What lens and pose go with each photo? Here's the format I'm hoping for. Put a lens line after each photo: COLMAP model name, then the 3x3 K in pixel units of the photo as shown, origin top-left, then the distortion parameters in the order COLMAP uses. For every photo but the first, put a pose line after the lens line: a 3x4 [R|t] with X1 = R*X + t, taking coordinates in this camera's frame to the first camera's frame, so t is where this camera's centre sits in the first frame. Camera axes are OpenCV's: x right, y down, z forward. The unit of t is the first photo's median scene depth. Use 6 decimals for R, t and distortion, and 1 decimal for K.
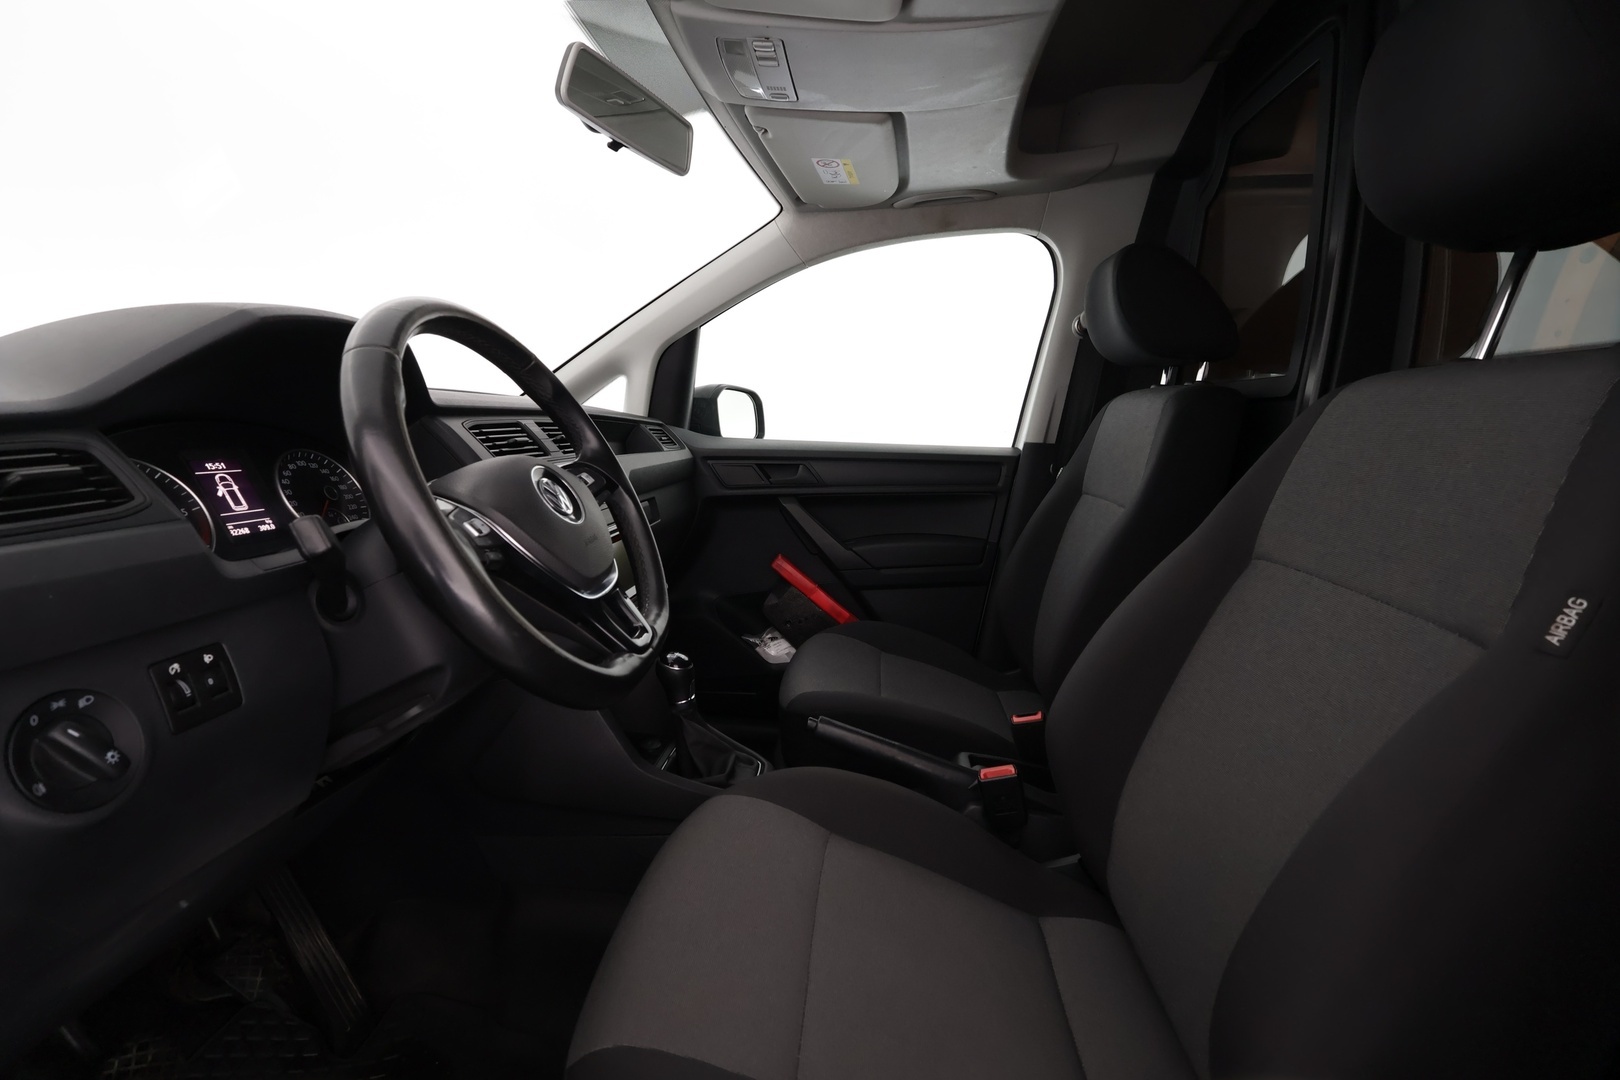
lens RADIAL K [[757.8, 0, 809.9], [0, 757.8, 537.2], [0, 0, 1]] dist [0.003182, 0.001358]
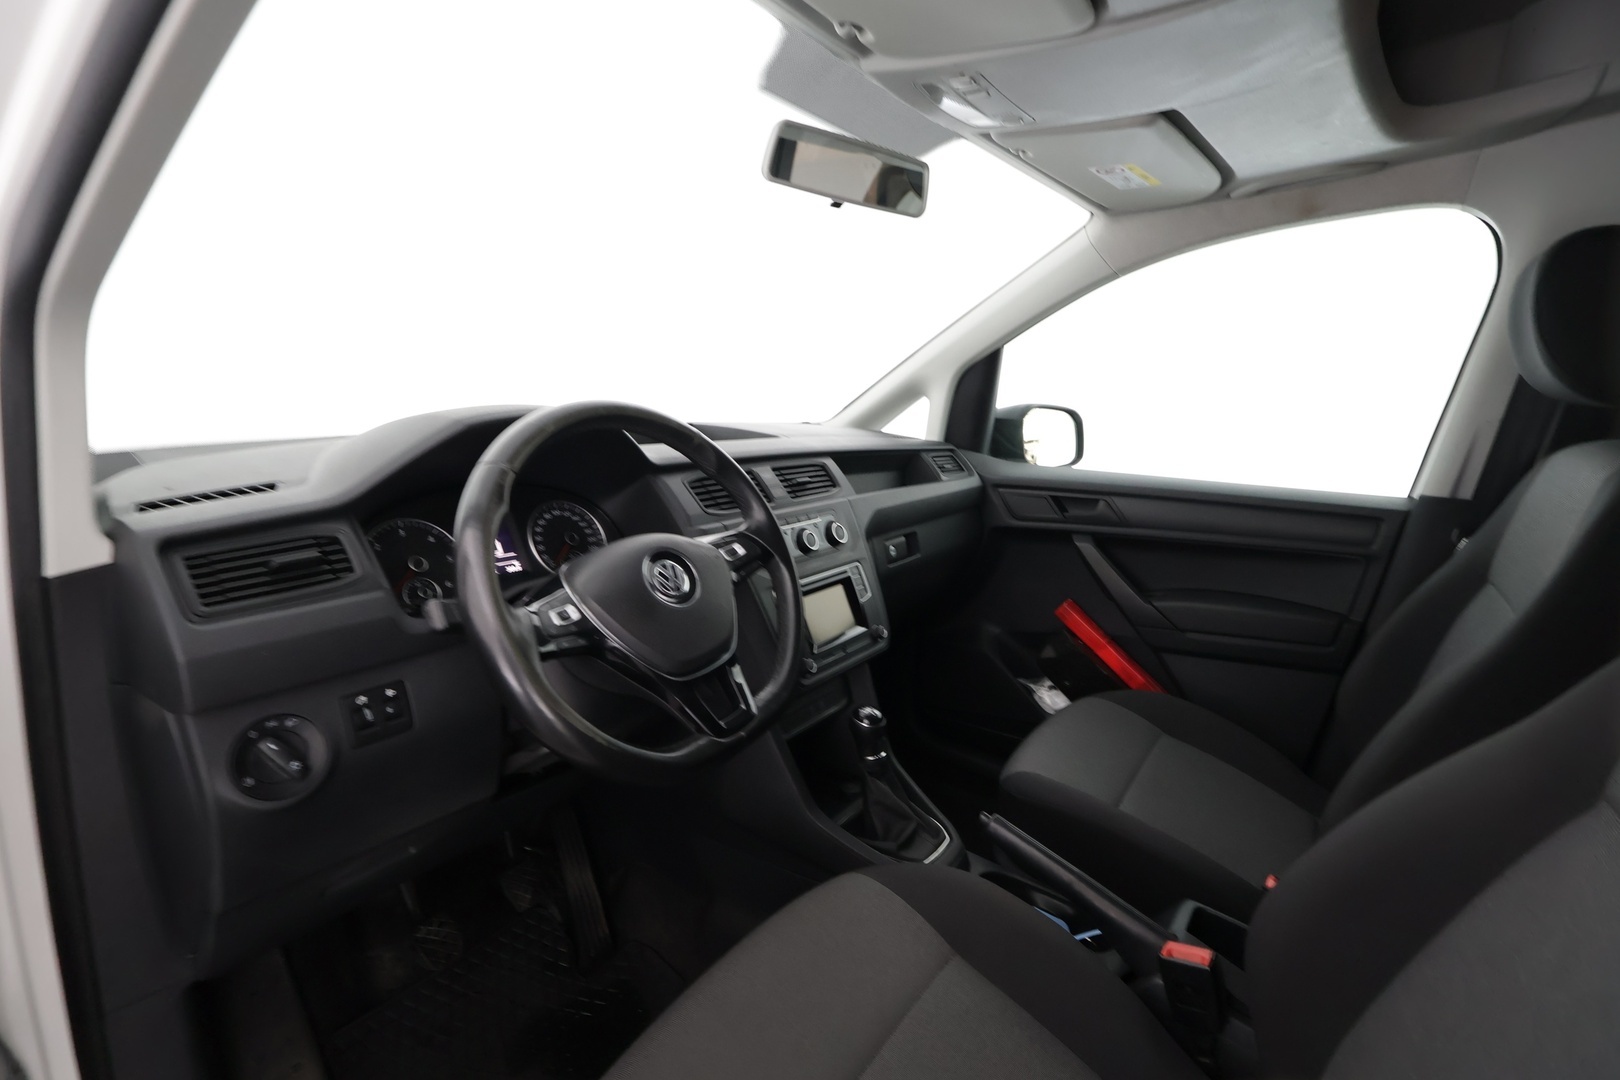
lens RADIAL K [[757.8, 0, 812.2], [0, 757.8, 539.9], [0, 0, 1]] dist [0.003182, 0.001358]
pose [[0.857189, 0.098745, -0.505447, 0.173513], [-0.080209, 0.995067, 0.058373, -0.085765], [0.508718, -0.009496, 0.860881, 0.077066]]
